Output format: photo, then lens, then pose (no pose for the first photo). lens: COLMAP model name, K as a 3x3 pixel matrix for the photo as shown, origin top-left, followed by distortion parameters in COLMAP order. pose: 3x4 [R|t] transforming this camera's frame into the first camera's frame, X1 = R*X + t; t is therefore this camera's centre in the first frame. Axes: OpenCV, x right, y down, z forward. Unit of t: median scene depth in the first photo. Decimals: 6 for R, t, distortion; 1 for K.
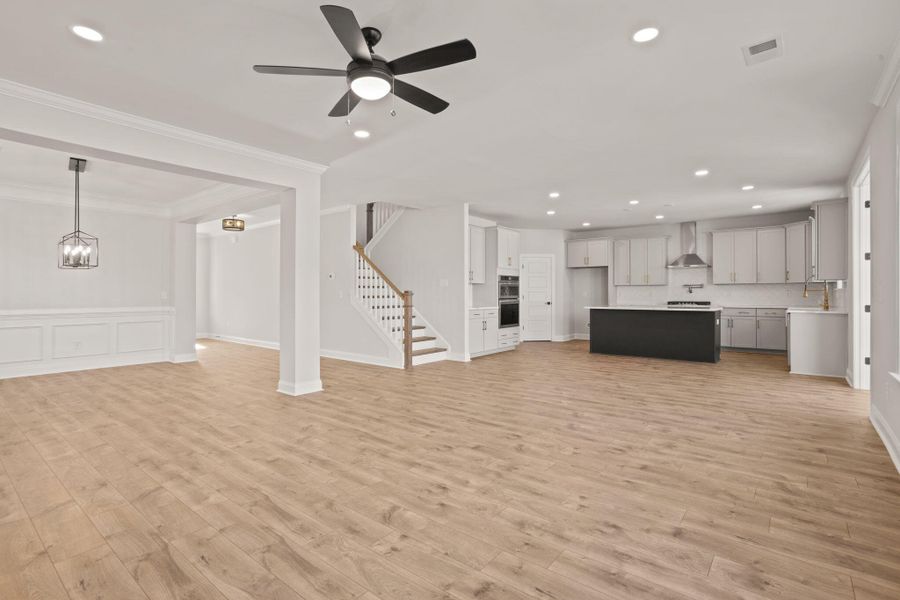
lens RADIAL K [[422.3, 0, 416.3], [0, 422.3, 294.1], [0, 0, 1]] dist [0.005092, 0.010645]
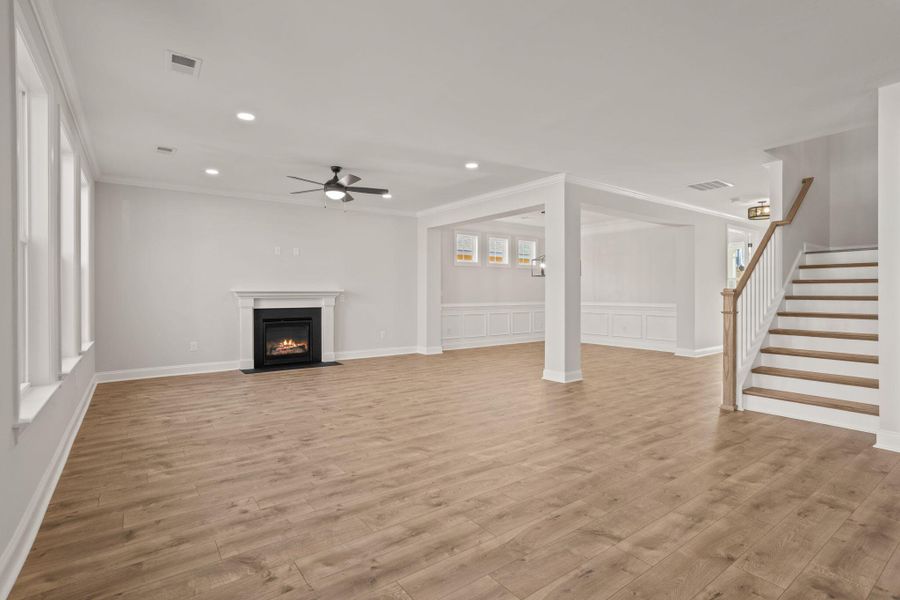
lens RADIAL K [[422.3, 0, 445.4], [0, 422.3, 292.6], [0, 0, 1]] dist [0.005092, 0.010645]
pose [[-0.206527, -0.002971, -0.978436, 1.495108], [0.001928, 0.999992, -0.003444, 0.011088], [0.978439, -0.002597, -0.206520, 1.621275]]
